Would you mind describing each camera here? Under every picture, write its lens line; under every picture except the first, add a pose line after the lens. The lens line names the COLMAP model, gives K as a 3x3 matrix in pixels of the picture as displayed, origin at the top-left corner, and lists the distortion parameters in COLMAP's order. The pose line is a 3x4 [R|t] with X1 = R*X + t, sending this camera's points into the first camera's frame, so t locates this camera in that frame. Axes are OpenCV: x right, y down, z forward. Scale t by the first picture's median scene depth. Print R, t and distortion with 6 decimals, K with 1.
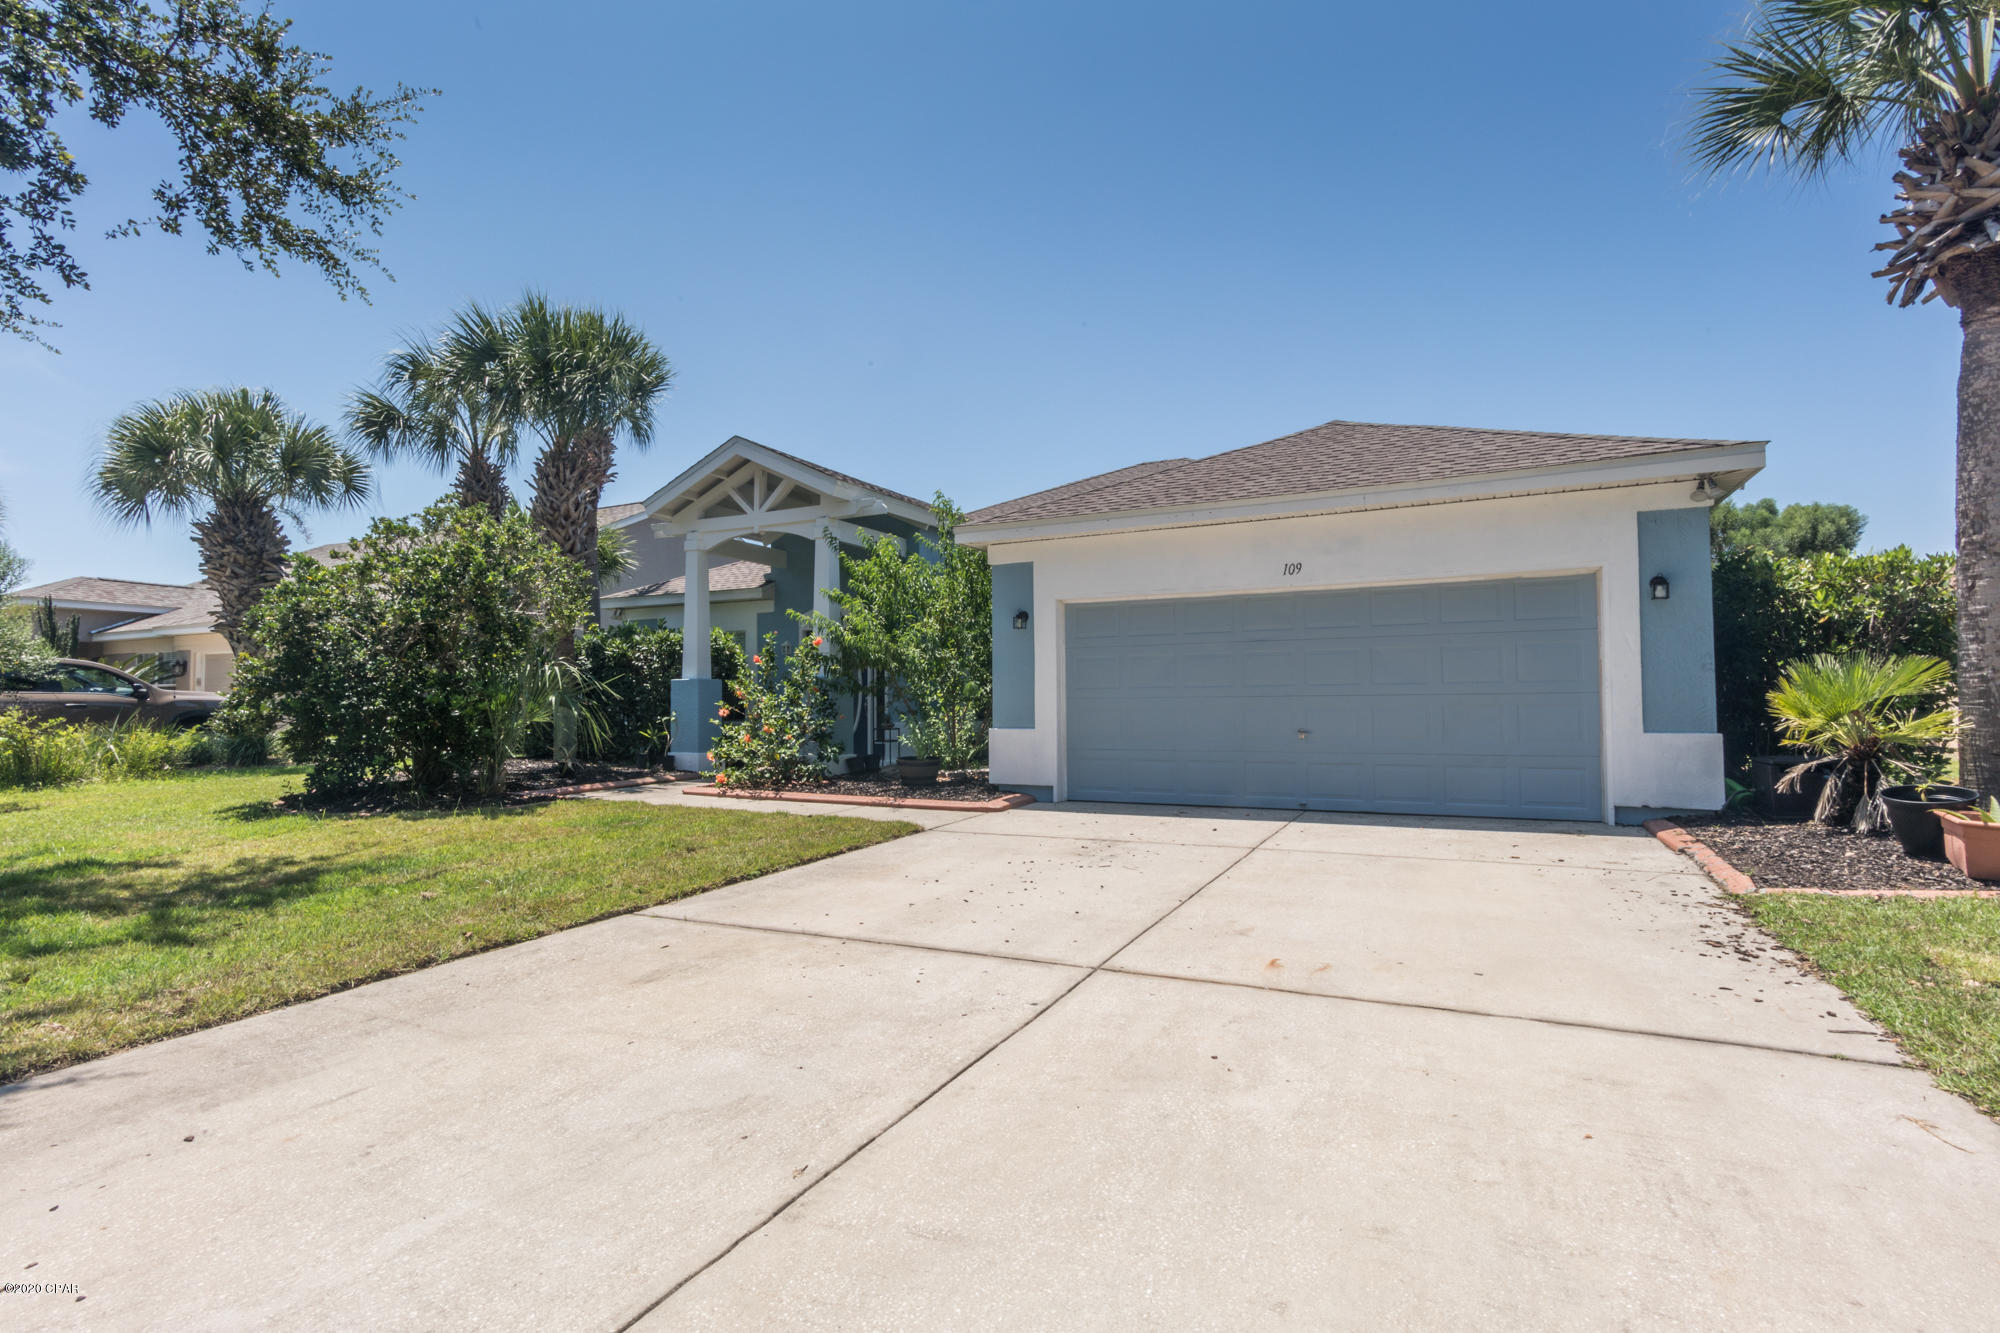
lens RADIAL K [[953.4, 0, 989.9], [0, 953.4, 665.5], [0, 0, 1]] dist [0.002762, 0.000036]
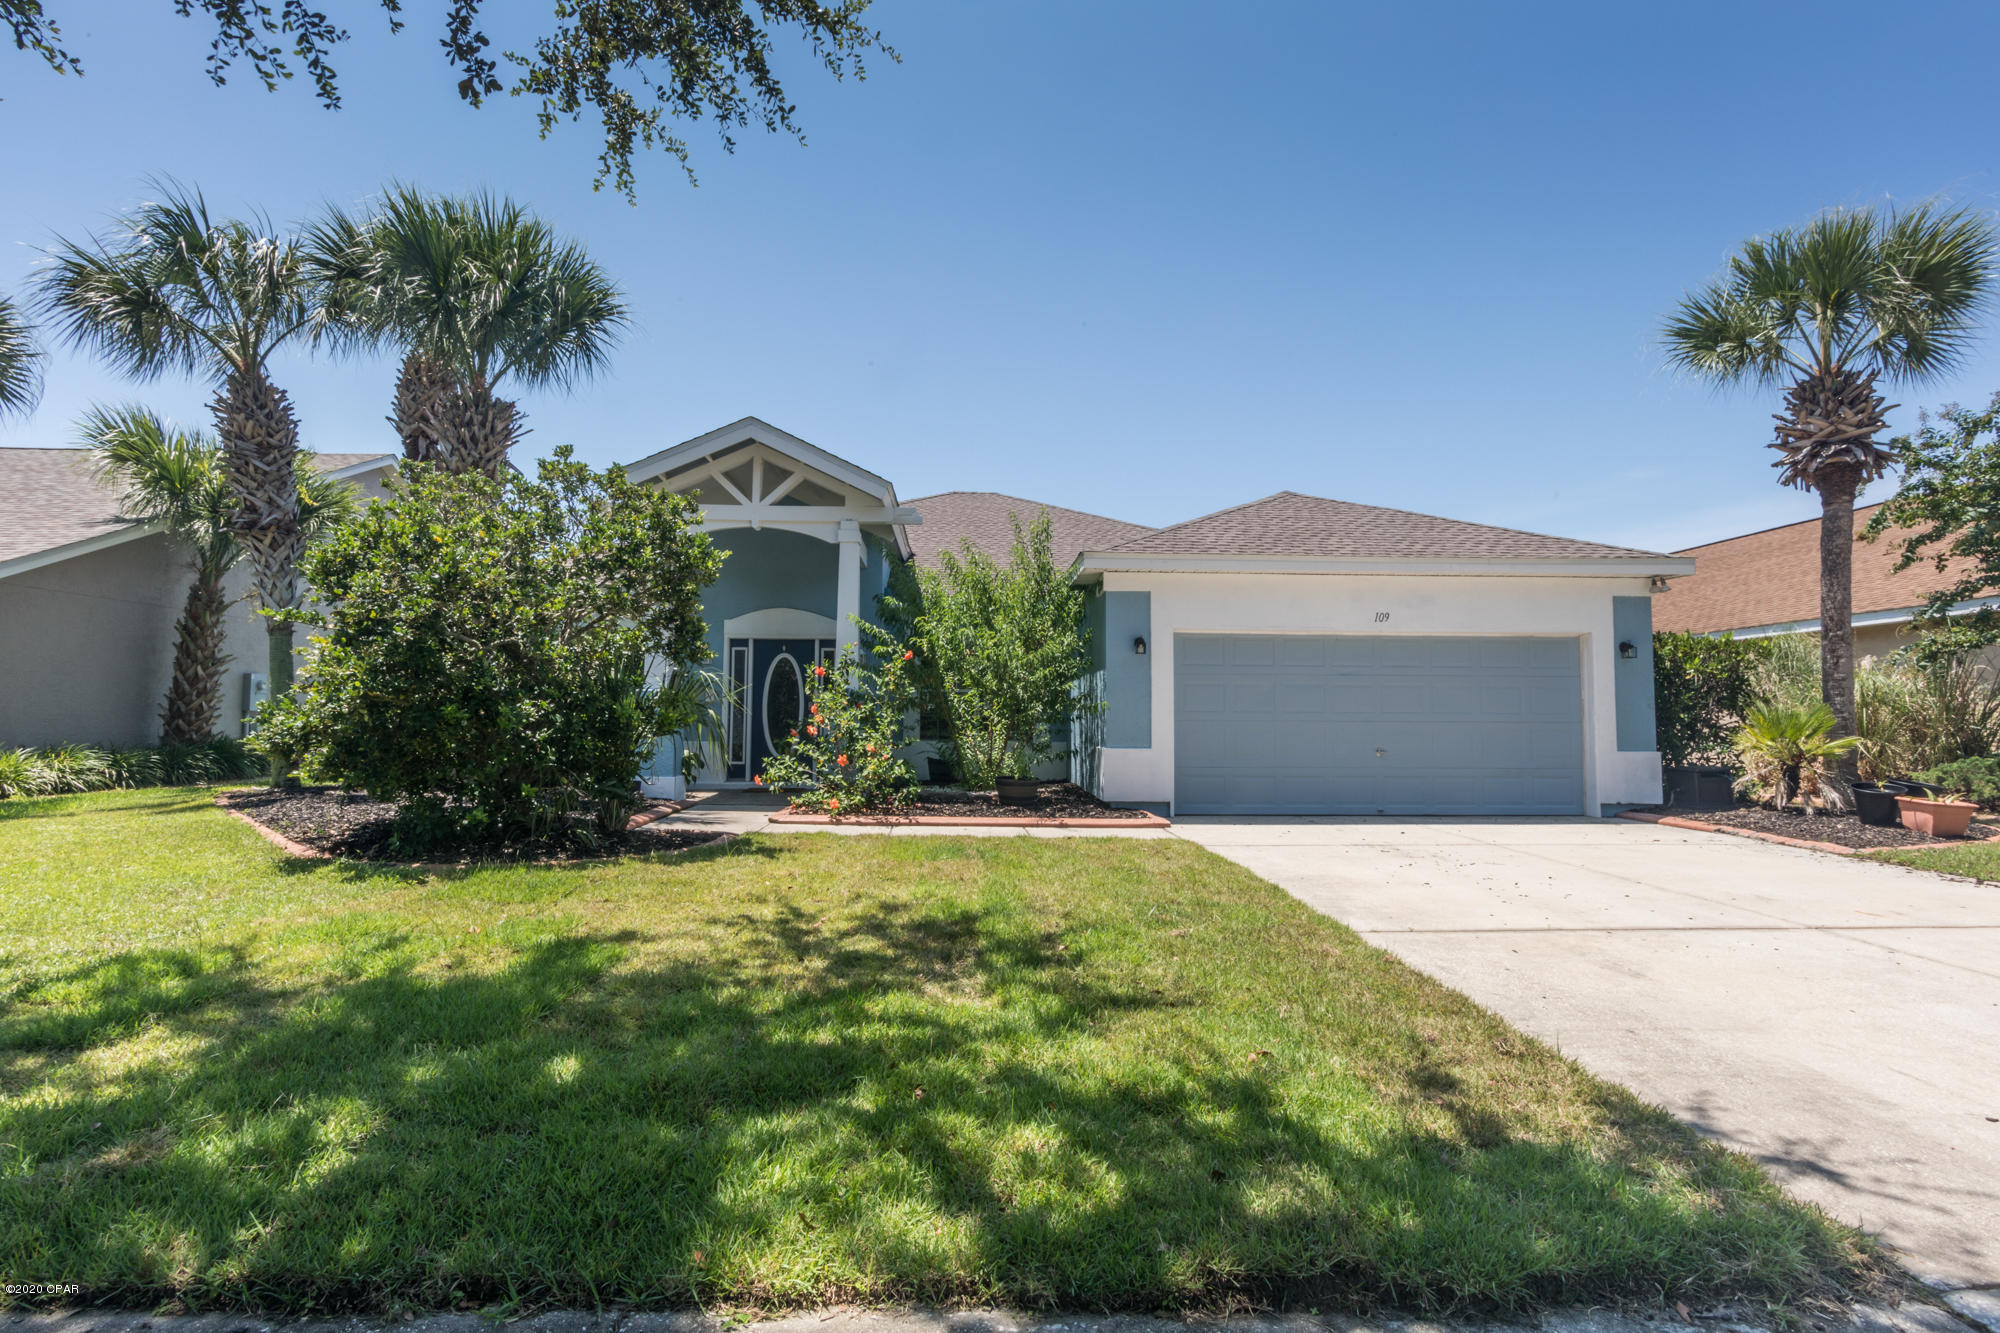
lens RADIAL K [[953.4, 0, 995.2], [0, 953.4, 671.8], [0, 0, 1]] dist [0.002762, 0.000036]
pose [[0.873311, 0.039302, 0.485575, -0.707122], [-0.032075, 0.999216, -0.023189, 0.012423], [-0.486106, 0.004677, 0.873888, 0.174931]]
